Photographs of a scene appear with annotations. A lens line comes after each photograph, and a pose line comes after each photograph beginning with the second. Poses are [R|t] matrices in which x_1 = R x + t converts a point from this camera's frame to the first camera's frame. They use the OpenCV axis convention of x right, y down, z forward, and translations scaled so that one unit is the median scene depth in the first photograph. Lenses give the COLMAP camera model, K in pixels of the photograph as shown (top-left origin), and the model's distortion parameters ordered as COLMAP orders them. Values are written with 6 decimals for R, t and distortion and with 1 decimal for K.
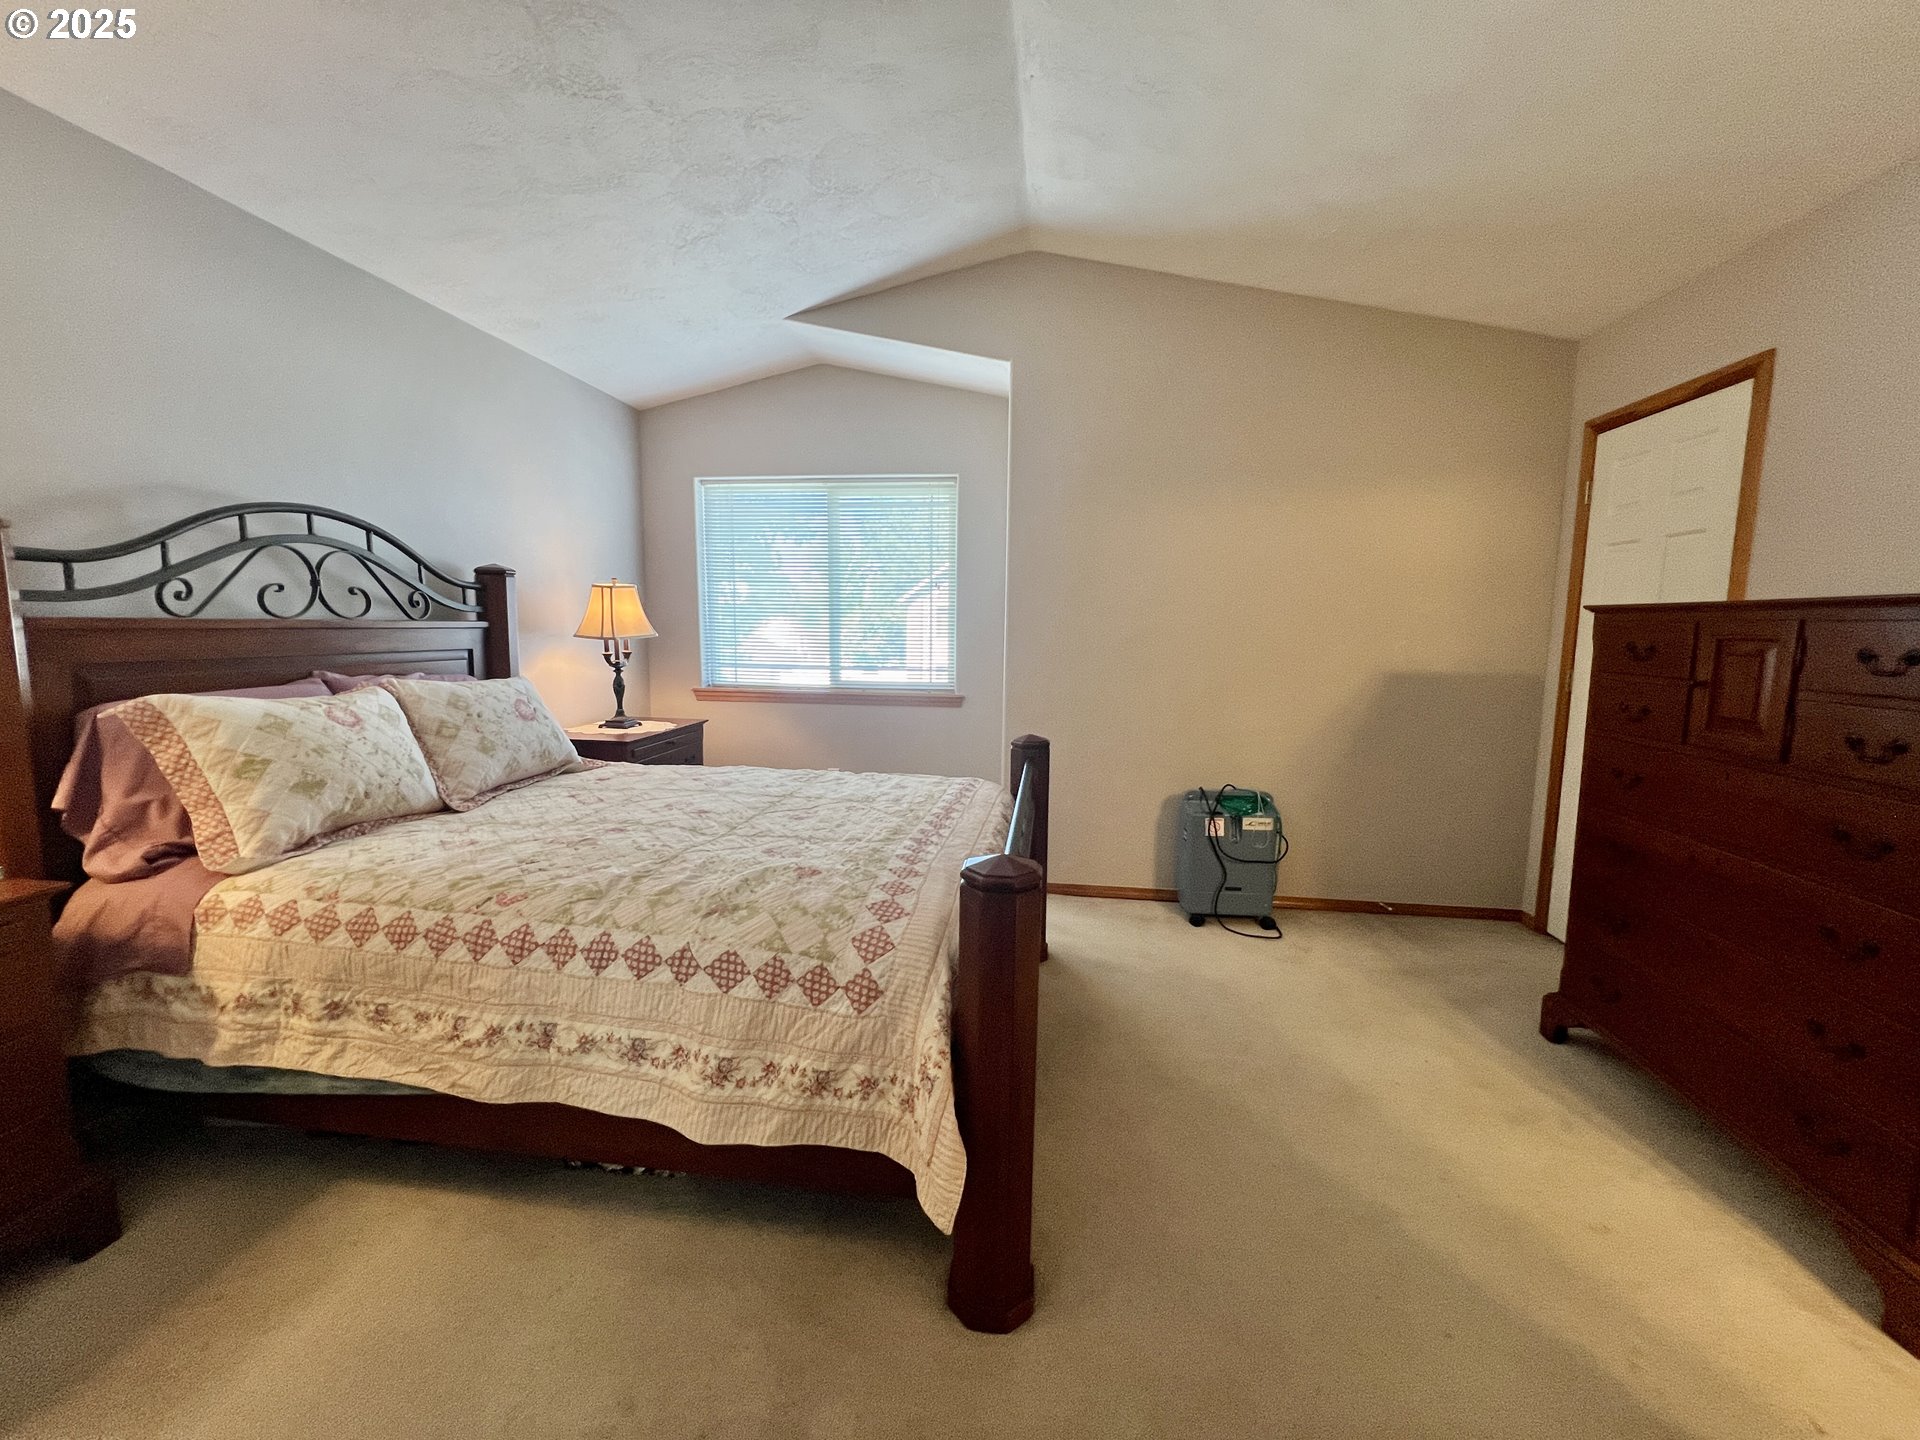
lens RADIAL K [[769.5, 0, 957.4], [0, 769.5, 719.4], [0, 0, 1]] dist [-0.000902, 0.000200]
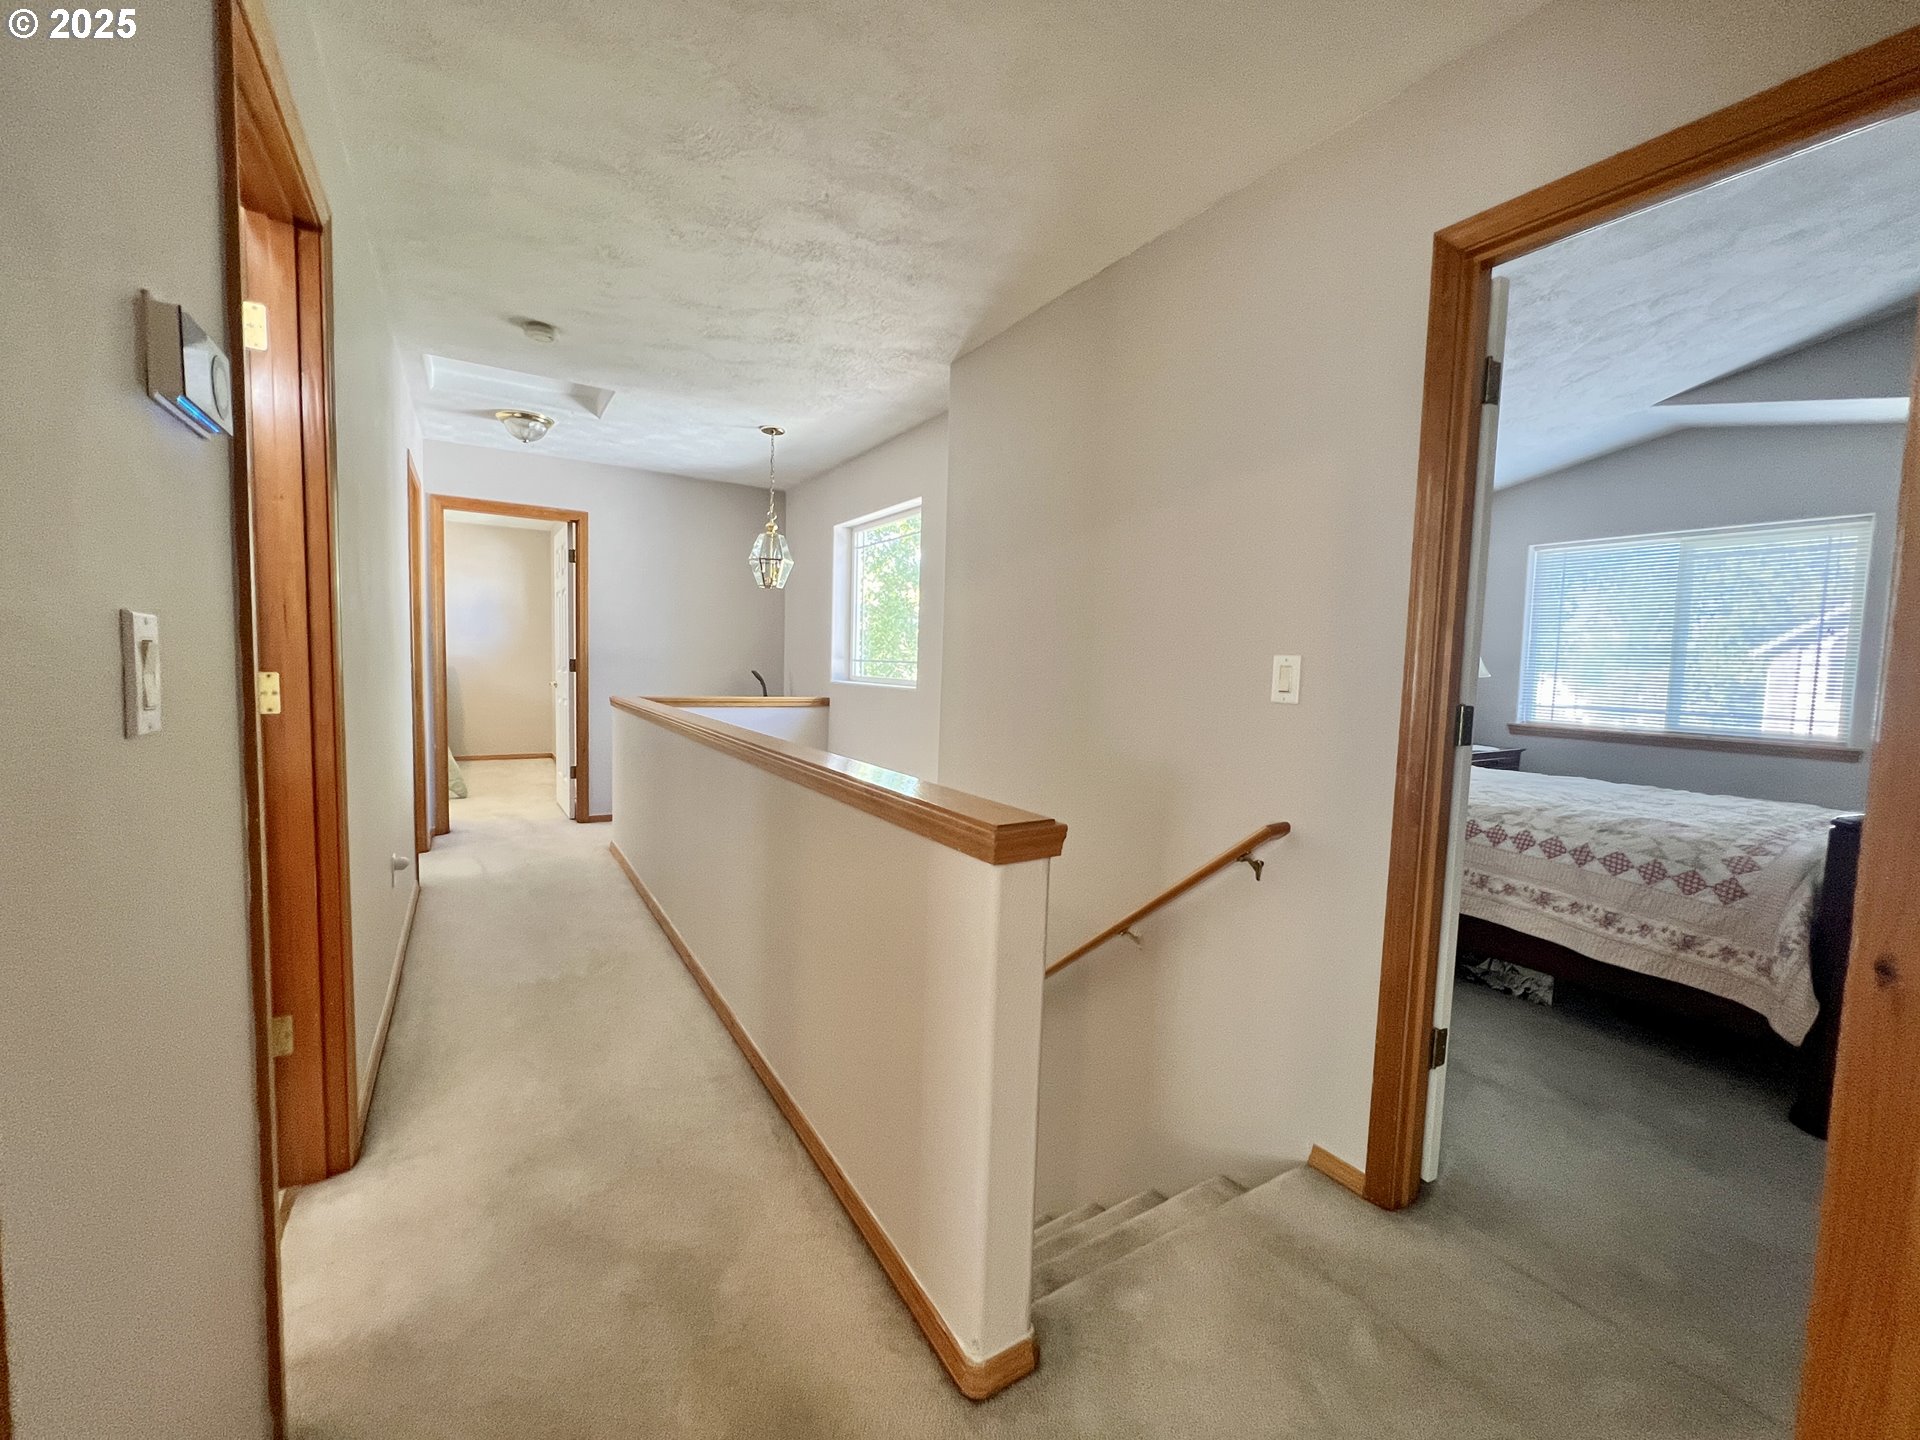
lens RADIAL K [[769.5, 0, 957.4], [0, 769.5, 719.4], [0, 0, 1]] dist [-0.000902, 0.000200]
pose [[0.642090, 0.062659, -0.764064, 0.040627], [-0.114332, 0.993335, -0.014619, 0.205450], [0.758055, 0.096743, 0.644975, -1.206944]]
